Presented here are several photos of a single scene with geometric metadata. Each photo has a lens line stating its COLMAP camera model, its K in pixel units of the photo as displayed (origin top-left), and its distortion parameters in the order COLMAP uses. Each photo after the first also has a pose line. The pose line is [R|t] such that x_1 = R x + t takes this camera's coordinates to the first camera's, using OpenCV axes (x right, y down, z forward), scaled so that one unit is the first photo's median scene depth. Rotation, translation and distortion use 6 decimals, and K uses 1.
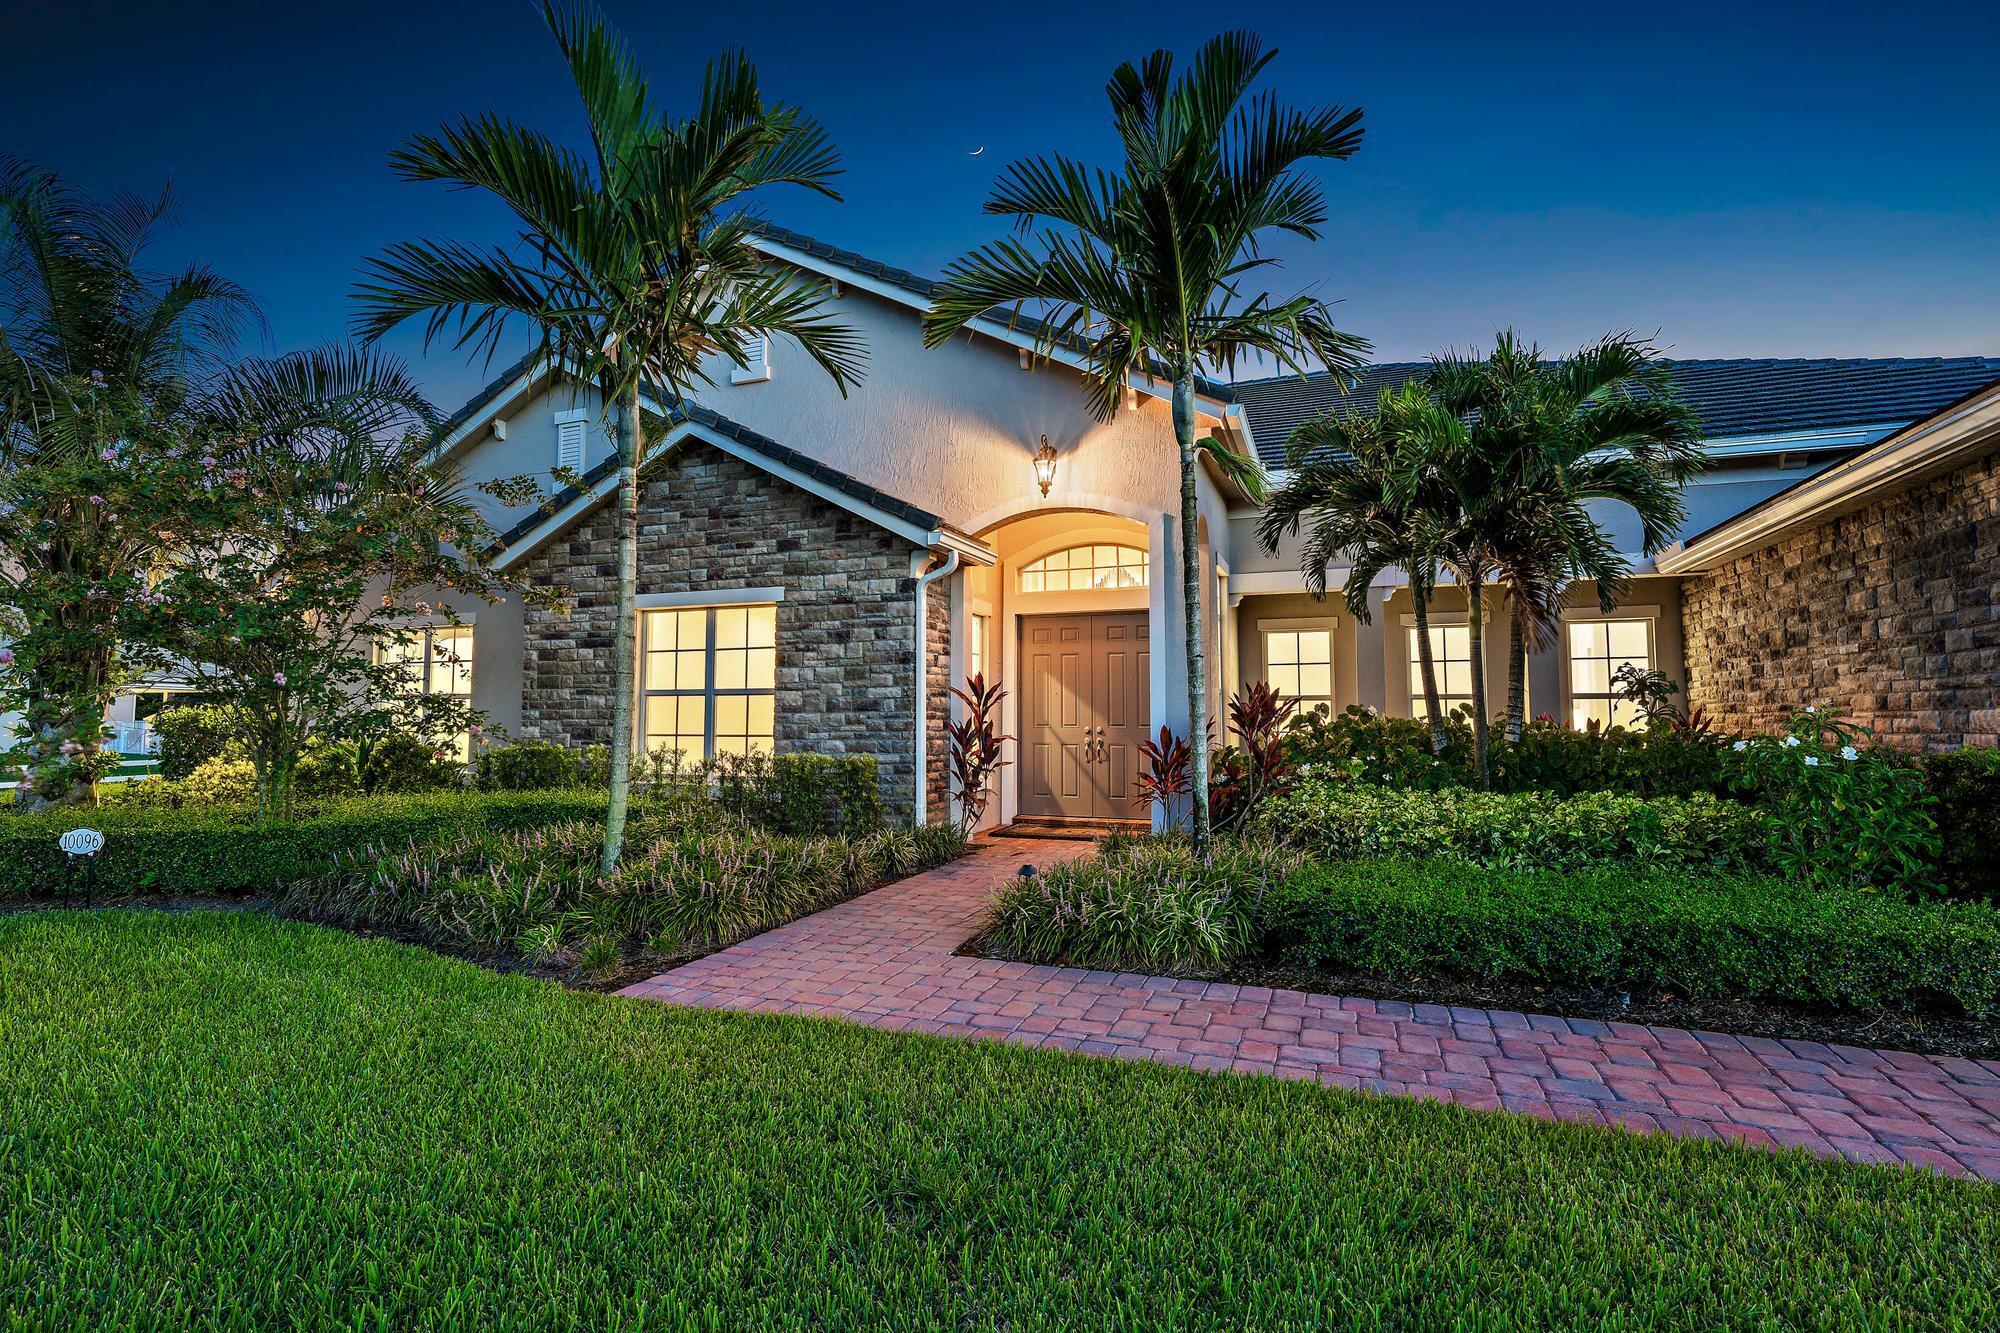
lens RADIAL K [[933.8, 0, 995.5], [0, 933.8, 659.2], [0, 0, 1]] dist [-0.004746, -0.000380]
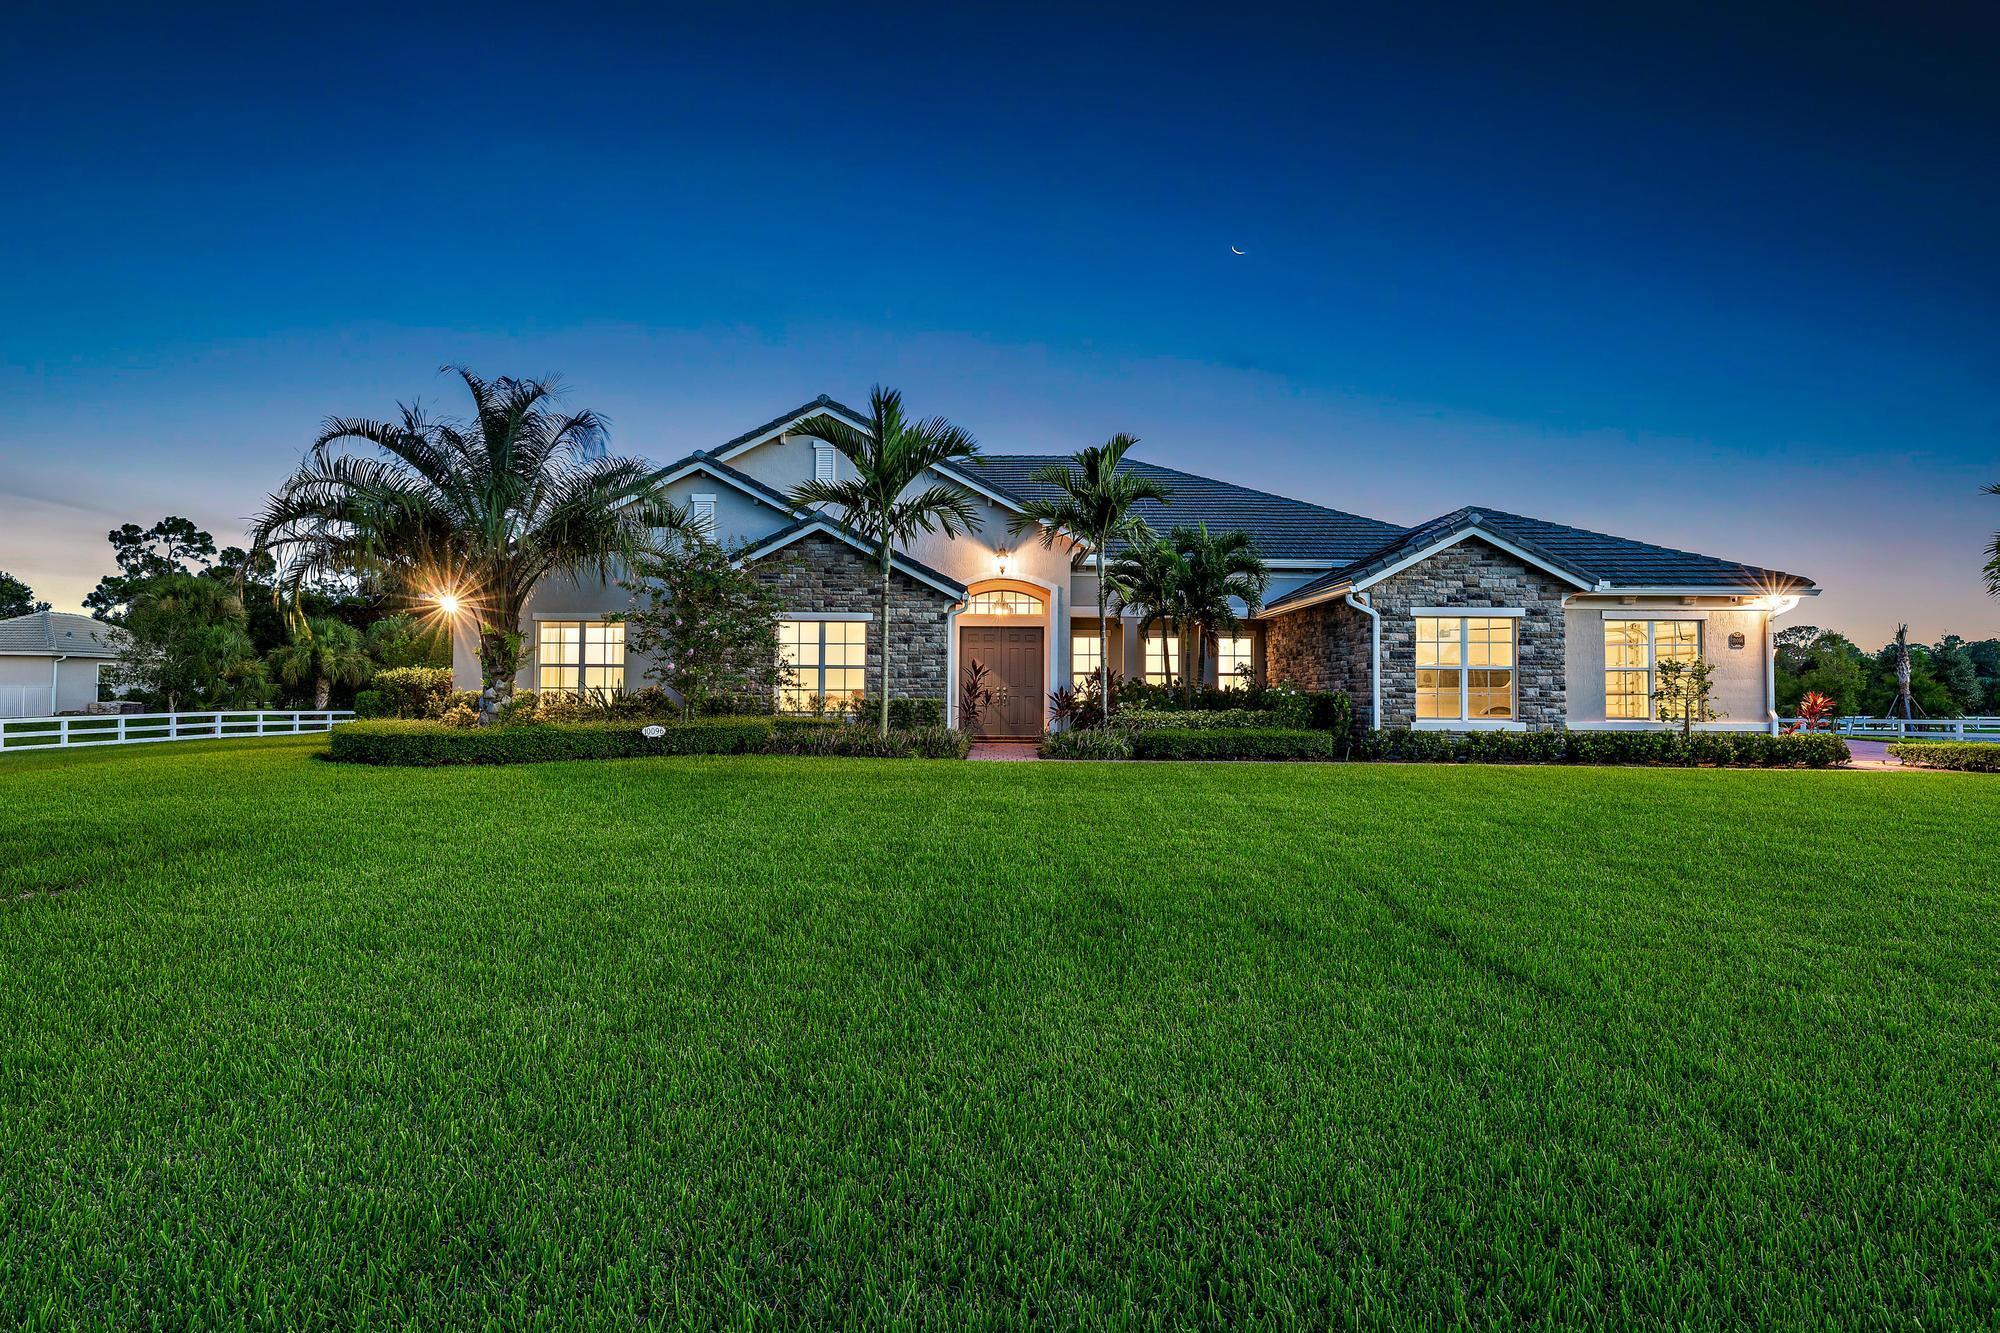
lens RADIAL K [[1100.6, 0, 1001.4], [0, 1100.6, 671.5], [0, 0, 1]] dist [0.001196, -0.000041]
pose [[0.930866, 0.012824, 0.365135, -0.805175], [-0.029192, 0.998799, 0.039343, -0.053778], [-0.364192, -0.047282, 0.930123, -1.221209]]
